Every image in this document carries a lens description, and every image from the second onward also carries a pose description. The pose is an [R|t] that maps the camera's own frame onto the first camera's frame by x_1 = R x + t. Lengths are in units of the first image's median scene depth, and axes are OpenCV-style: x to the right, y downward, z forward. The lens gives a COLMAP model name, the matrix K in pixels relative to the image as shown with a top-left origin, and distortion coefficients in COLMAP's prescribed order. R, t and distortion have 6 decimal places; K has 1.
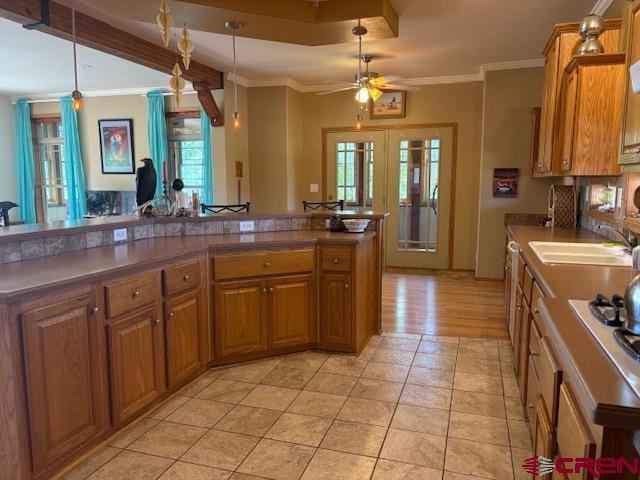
lens RADIAL K [[487.6, 0, 317.6], [0, 487.6, 244.3], [0, 0, 1]] dist [0.063287, -0.060428]
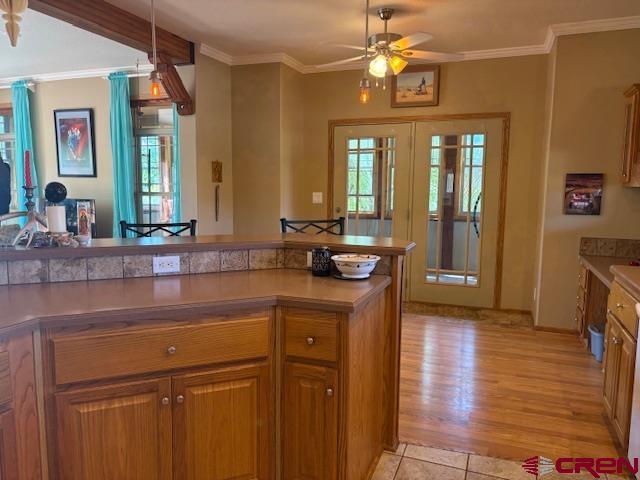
lens RADIAL K [[486.0, 0, 317.6], [0, 486.0, 246.5], [0, 0, 1]] dist [0.027786, -0.003986]
pose [[0.998497, 0.017385, -0.051969, 0.045974], [-0.017883, 0.999798, -0.009142, -0.040556], [0.051800, 0.010058, 0.998607, 0.308988]]
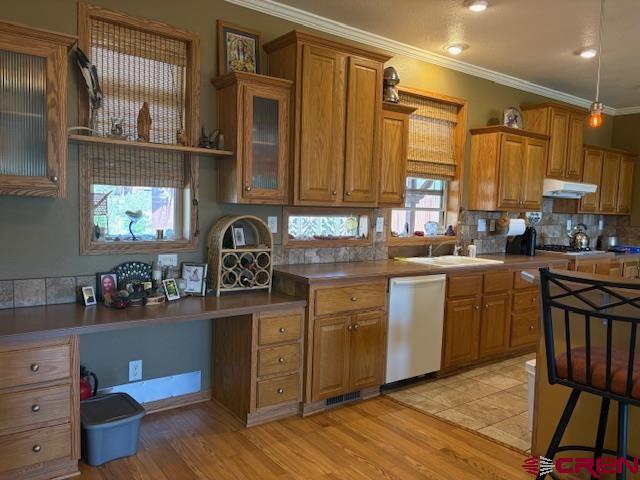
lens RADIAL K [[487.6, 0, 317.6], [0, 487.6, 244.3], [0, 0, 1]] dist [0.063287, -0.060428]
pose [[-0.814834, -0.067057, 0.575802, 0.005477], [0.046309, 0.982583, 0.179964, -0.166261], [-0.577841, 0.173306, -0.797537, 1.253540]]
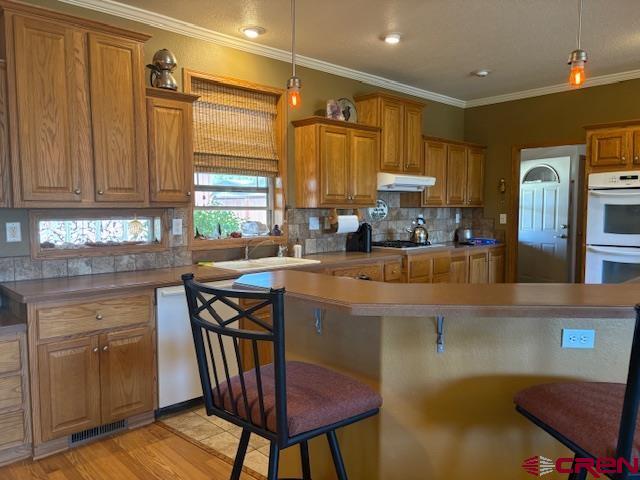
lens RADIAL K [[486.0, 0, 317.6], [0, 486.0, 246.5], [0, 0, 1]] dist [0.027786, -0.003986]
pose [[-0.875454, -0.030542, 0.482335, -0.130488], [0.069077, 0.979847, 0.187424, -0.142495], [-0.478339, 0.197399, -0.855702, 1.081163]]
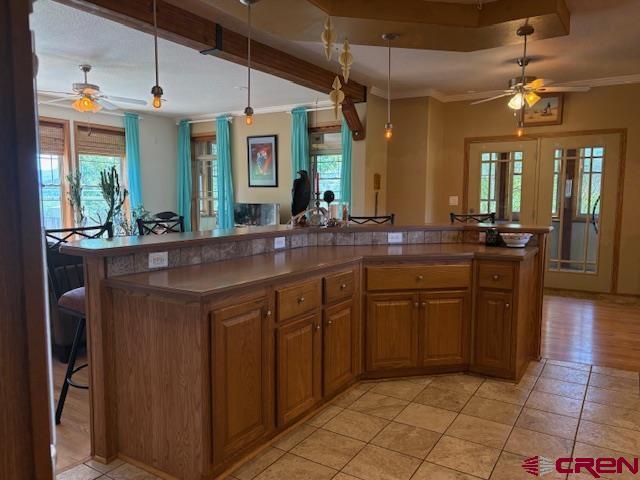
lens RADIAL K [[487.6, 0, 317.6], [0, 487.6, 244.3], [0, 0, 1]] dist [0.063287, -0.060428]
pose [[0.970238, 0.027967, -0.240532, -0.043393], [-0.034839, 0.999096, -0.024362, 0.003818], [0.239633, 0.032016, 0.970336, 0.007606]]
